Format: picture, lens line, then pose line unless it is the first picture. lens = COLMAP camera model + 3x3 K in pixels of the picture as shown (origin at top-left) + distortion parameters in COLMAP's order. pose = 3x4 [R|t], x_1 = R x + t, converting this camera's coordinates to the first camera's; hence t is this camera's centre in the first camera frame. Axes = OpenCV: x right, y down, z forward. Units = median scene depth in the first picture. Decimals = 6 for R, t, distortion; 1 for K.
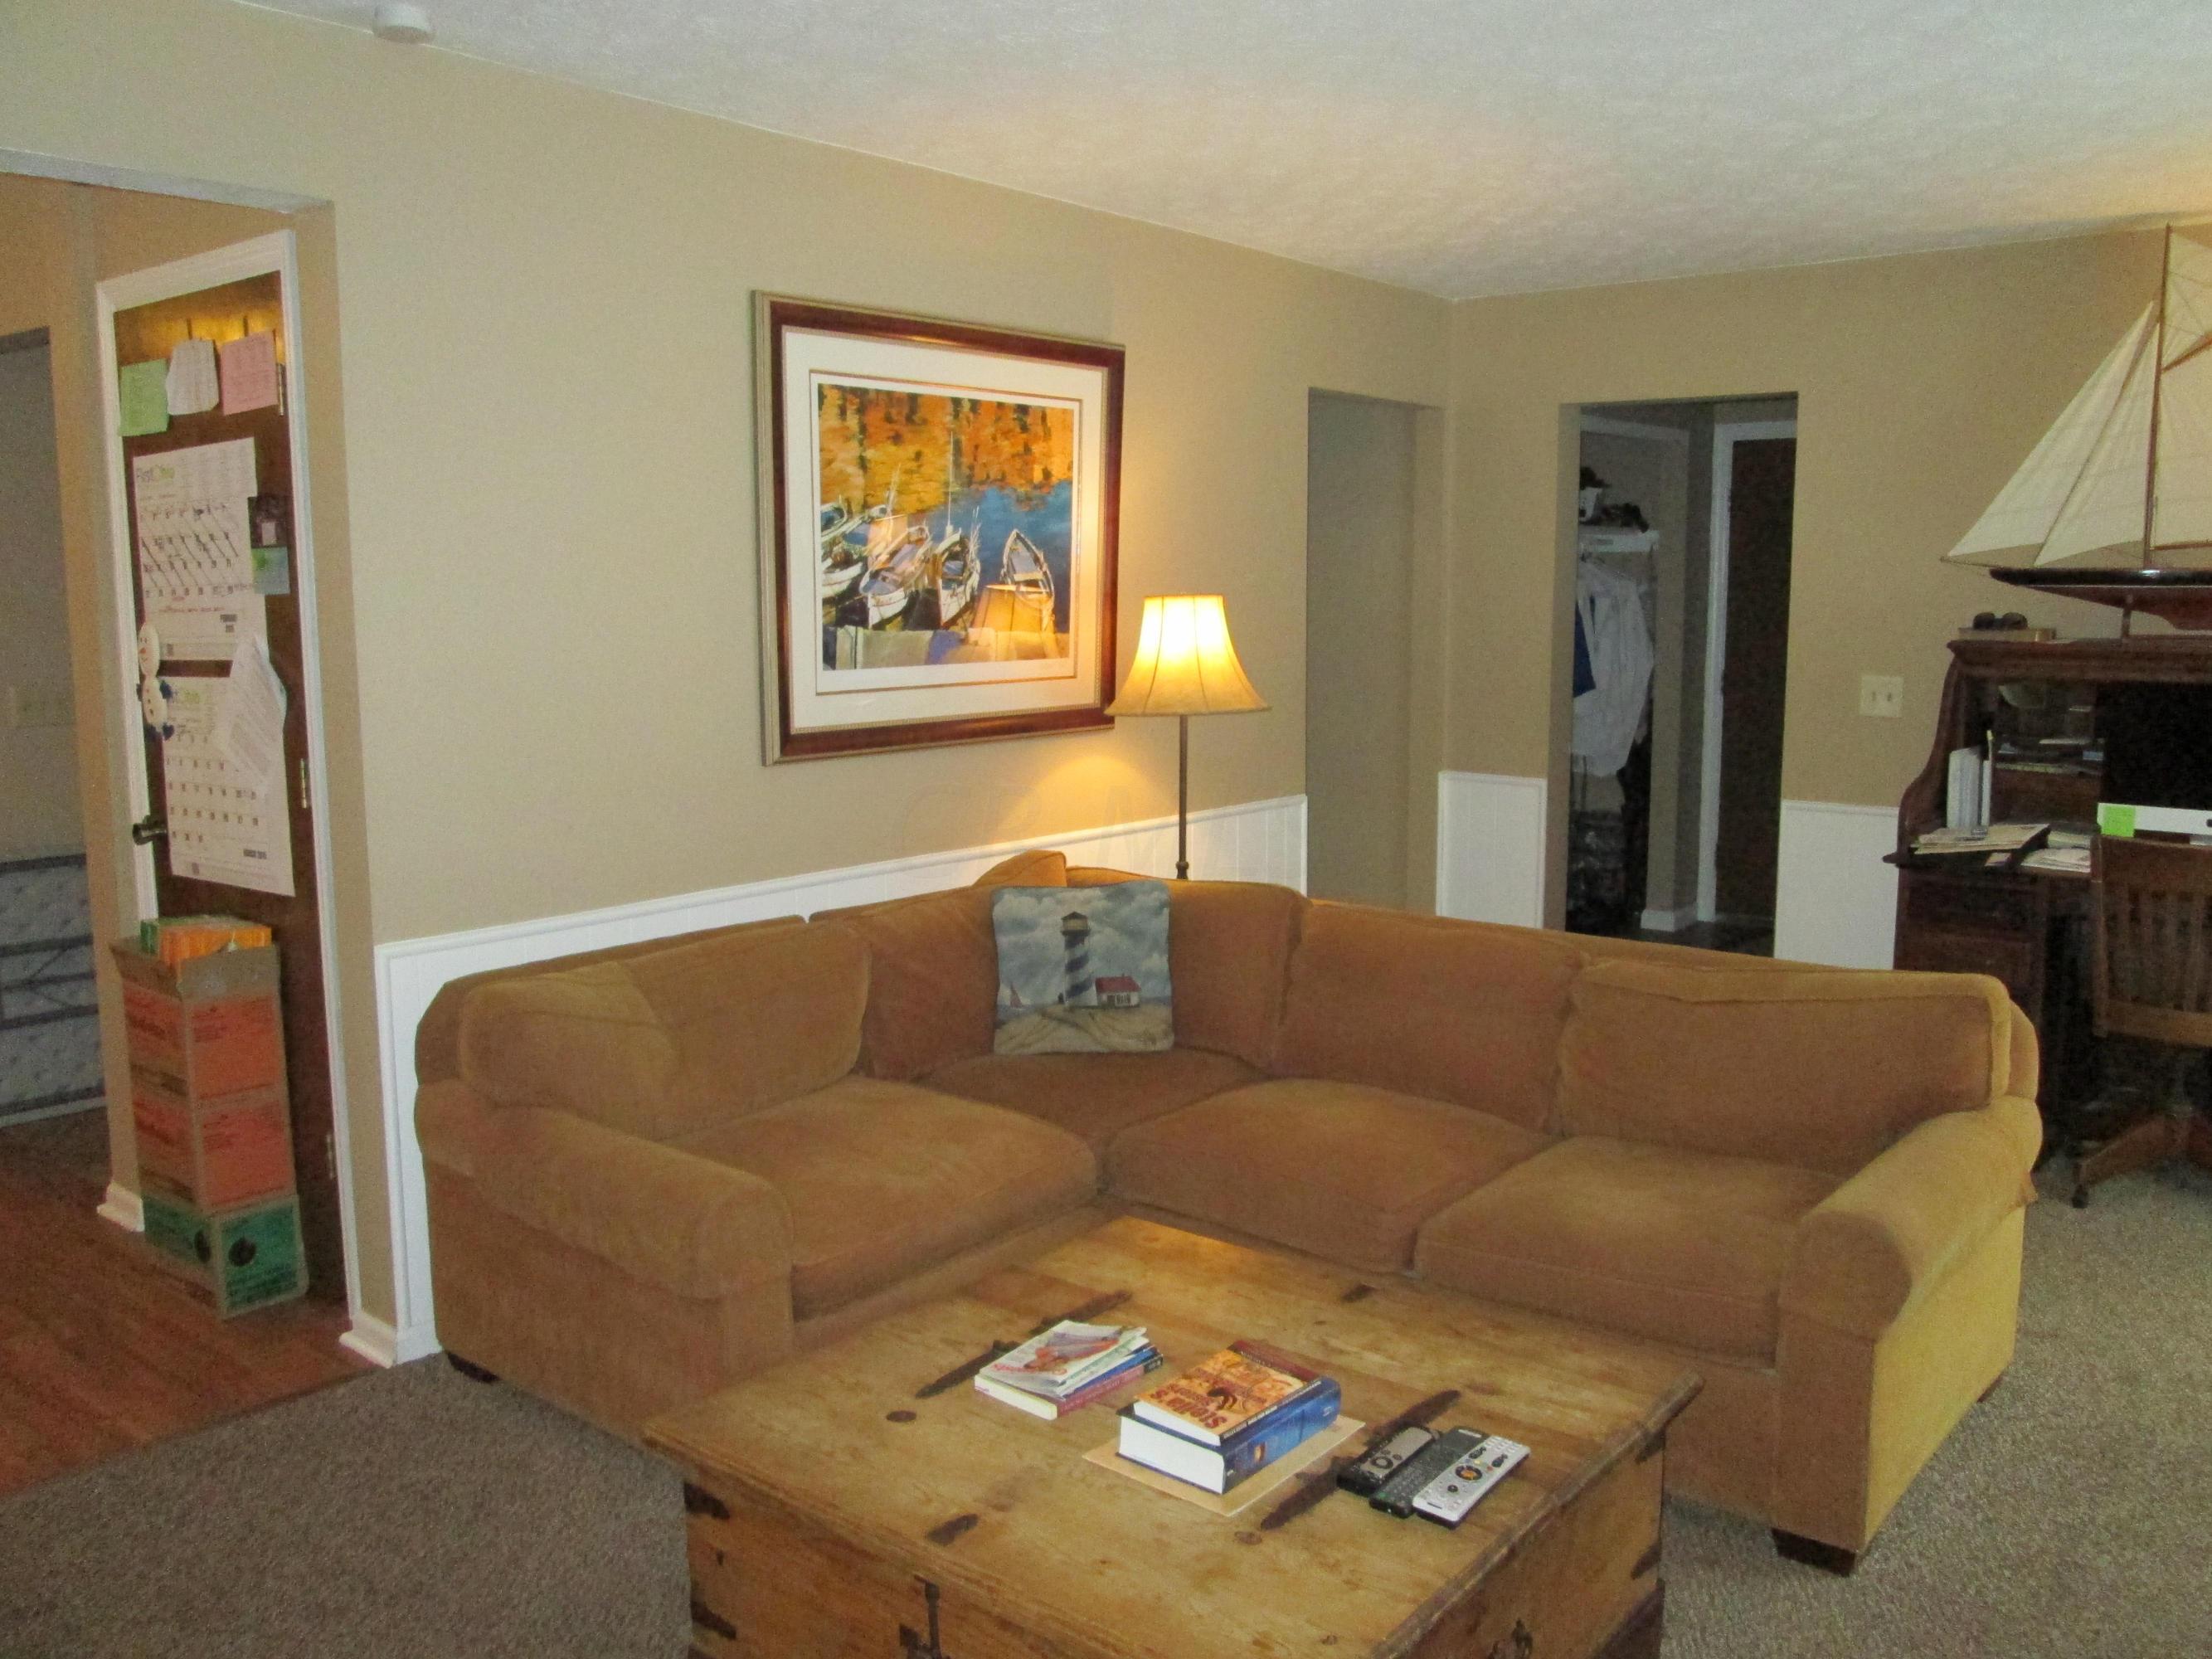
lens RADIAL K [[1802.1, 0, 1115.9], [0, 1802.1, 824.8], [0, 0, 1]] dist [-0.048629, 0.001024]
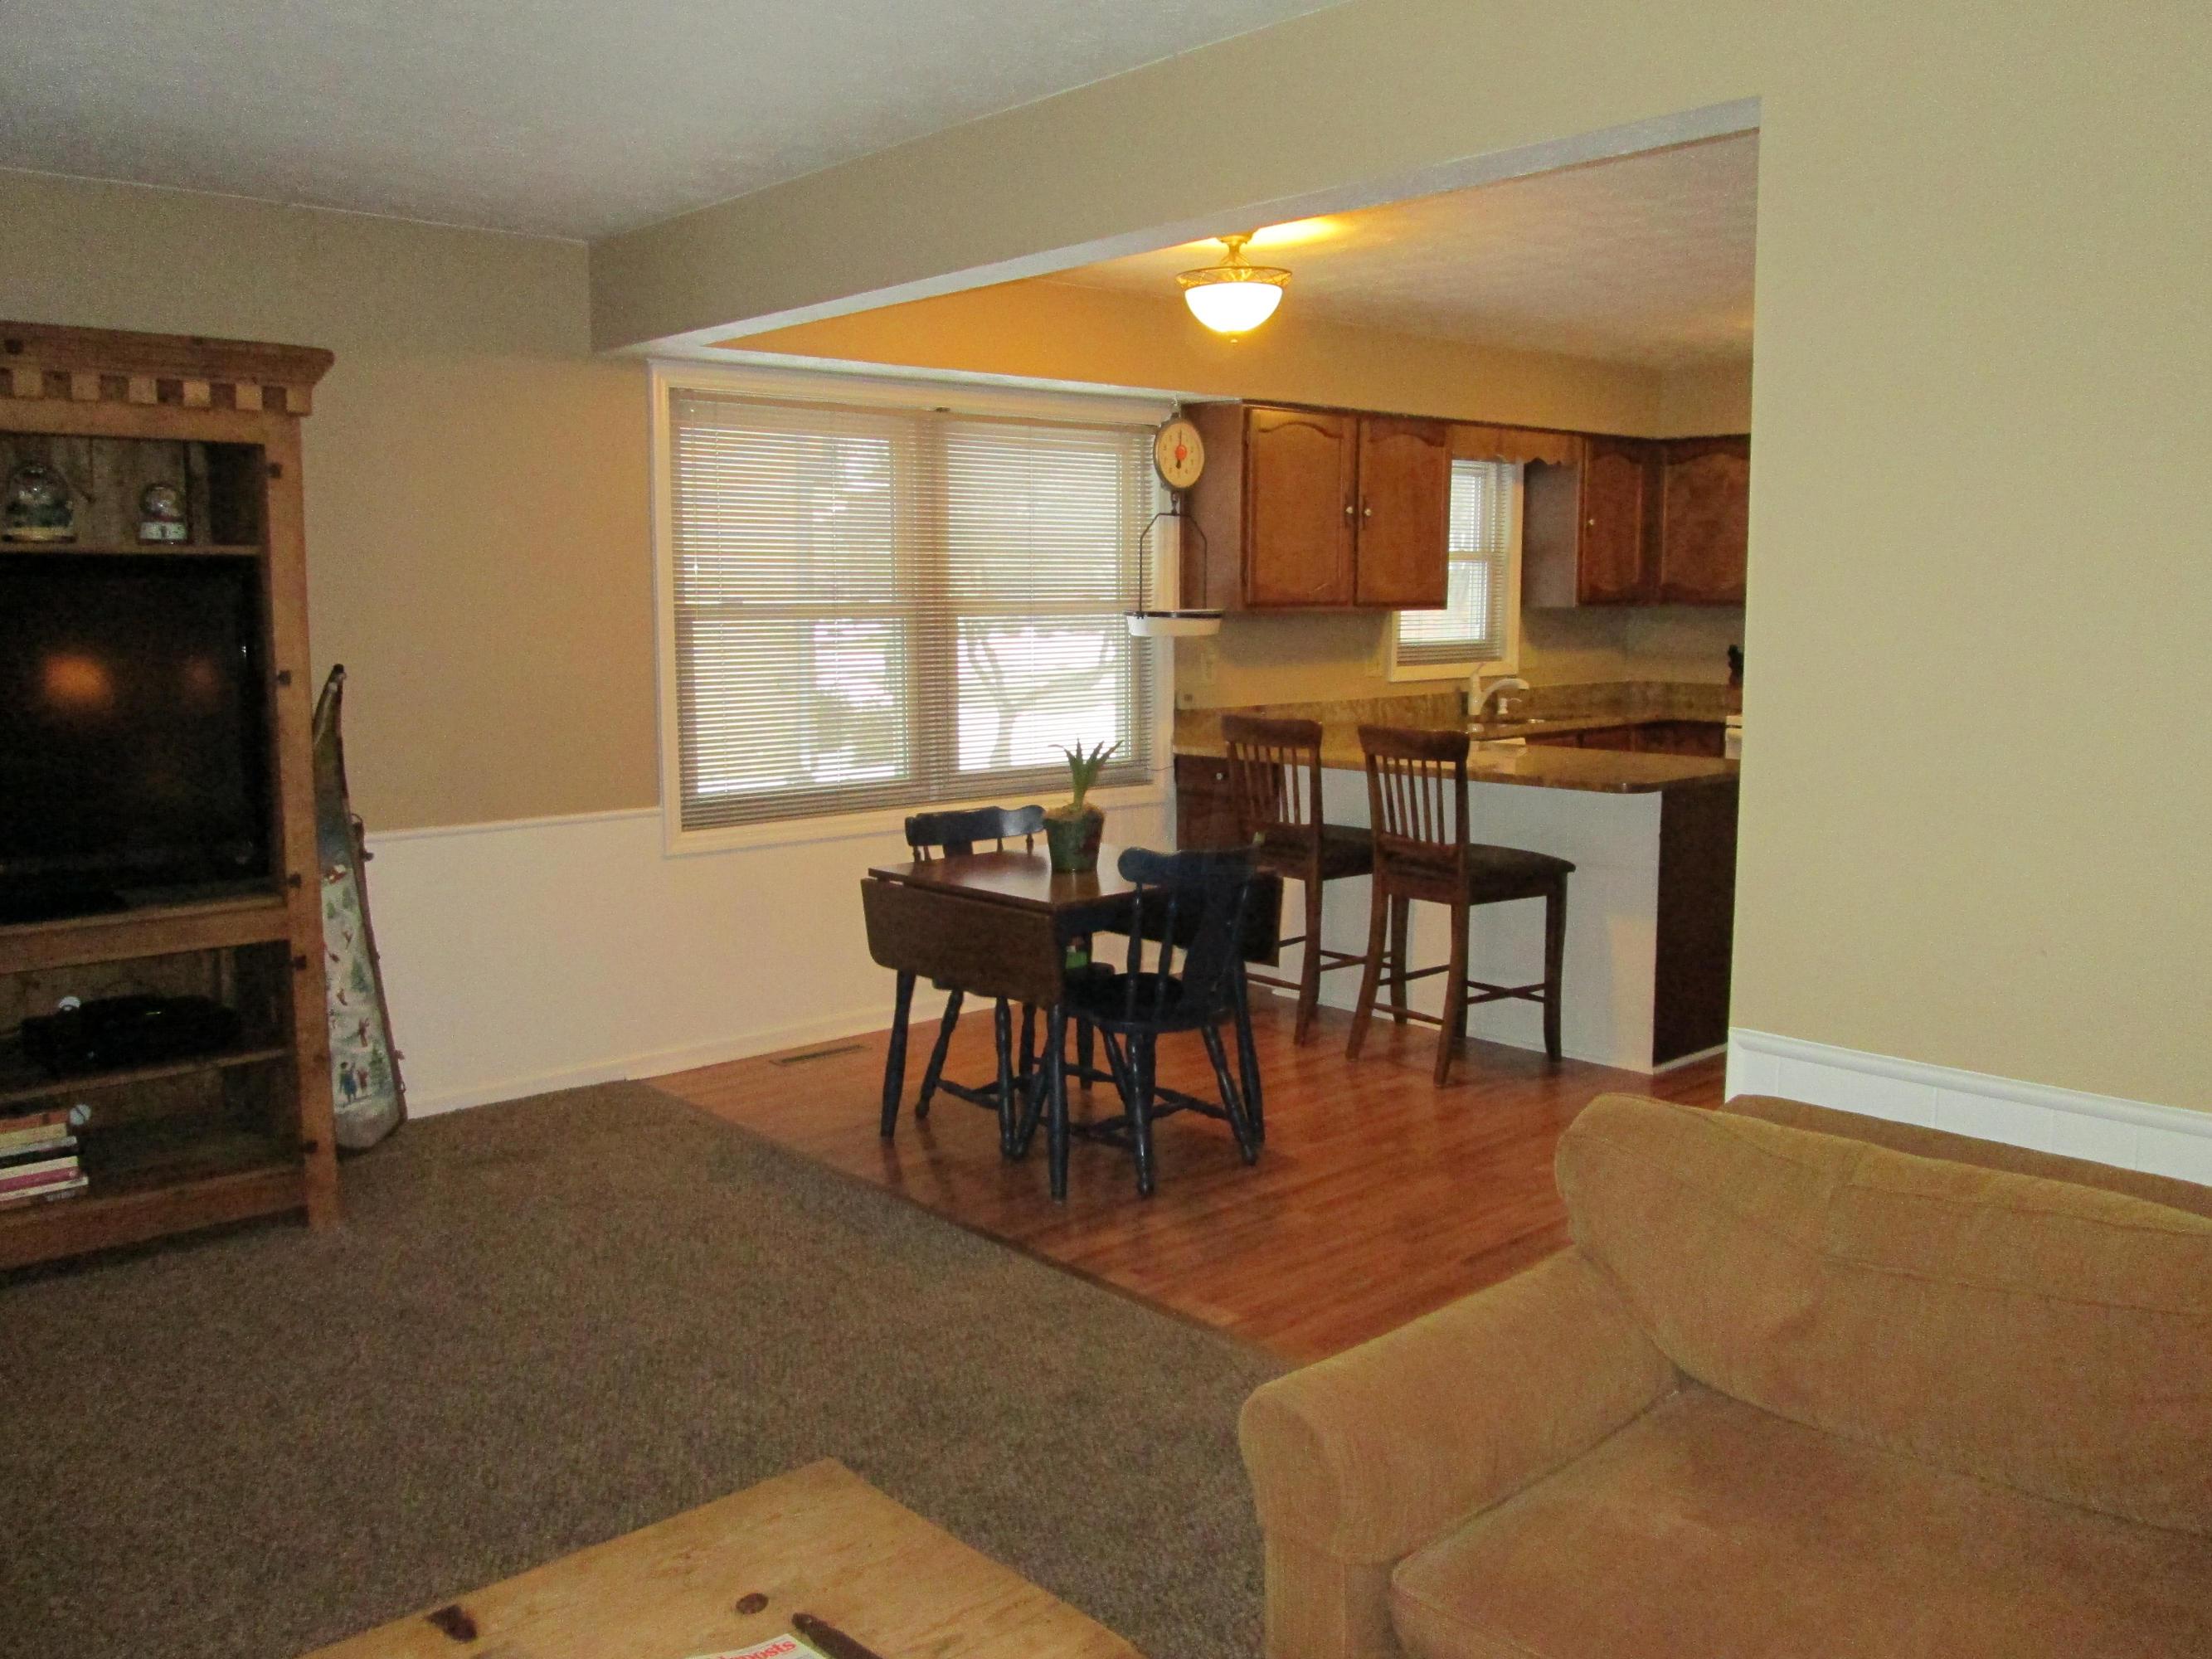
lens RADIAL K [[1802.1, 0, 1070.6], [0, 1802.1, 883.9], [0, 0, 1]] dist [-0.048629, 0.001024]
pose [[-0.159611, 0.166404, -0.973054, 0.548100], [-0.121852, 0.974832, 0.186696, -0.147095], [0.979631, 0.148367, -0.135317, 1.110320]]
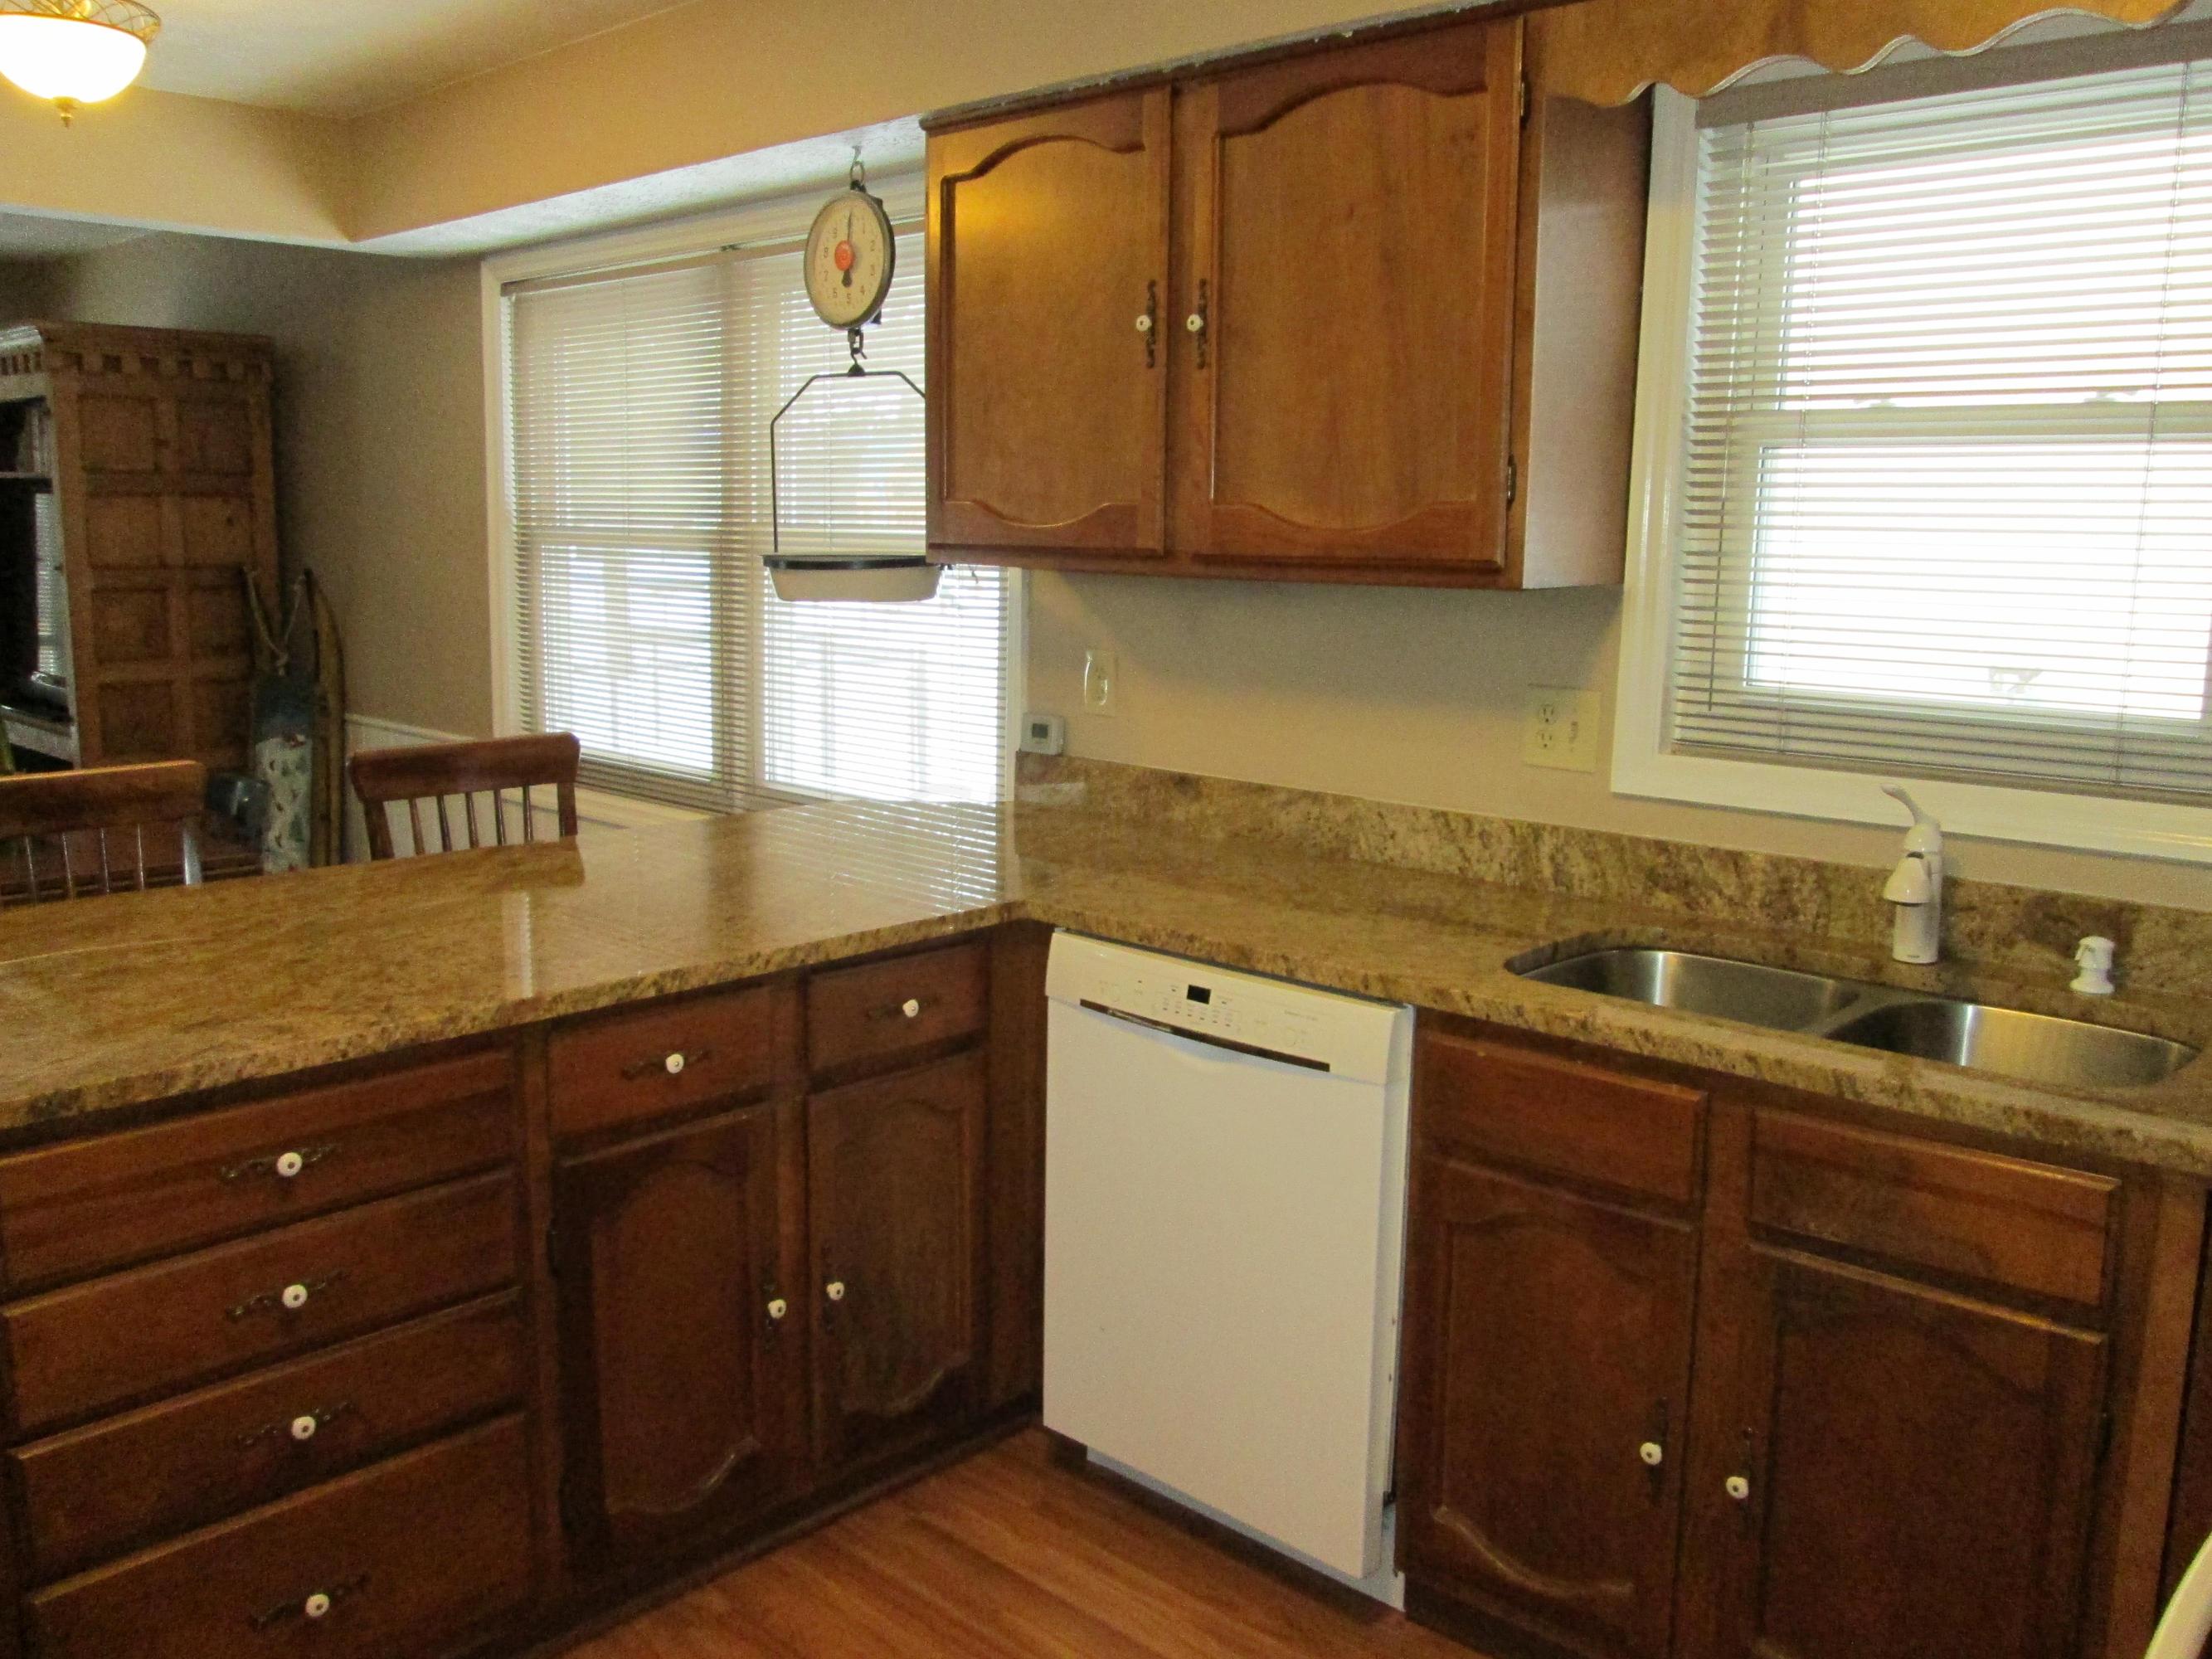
lens RADIAL K [[1802.1, 0, 1091.5], [0, 1802.1, 832.3], [0, 0, 1]] dist [-0.048629, 0.001024]
pose [[-0.997975, -0.018439, 0.060878, -2.180719], [0.000416, 0.955148, 0.296129, -0.265901], [-0.063608, 0.295555, -0.953206, 2.174454]]
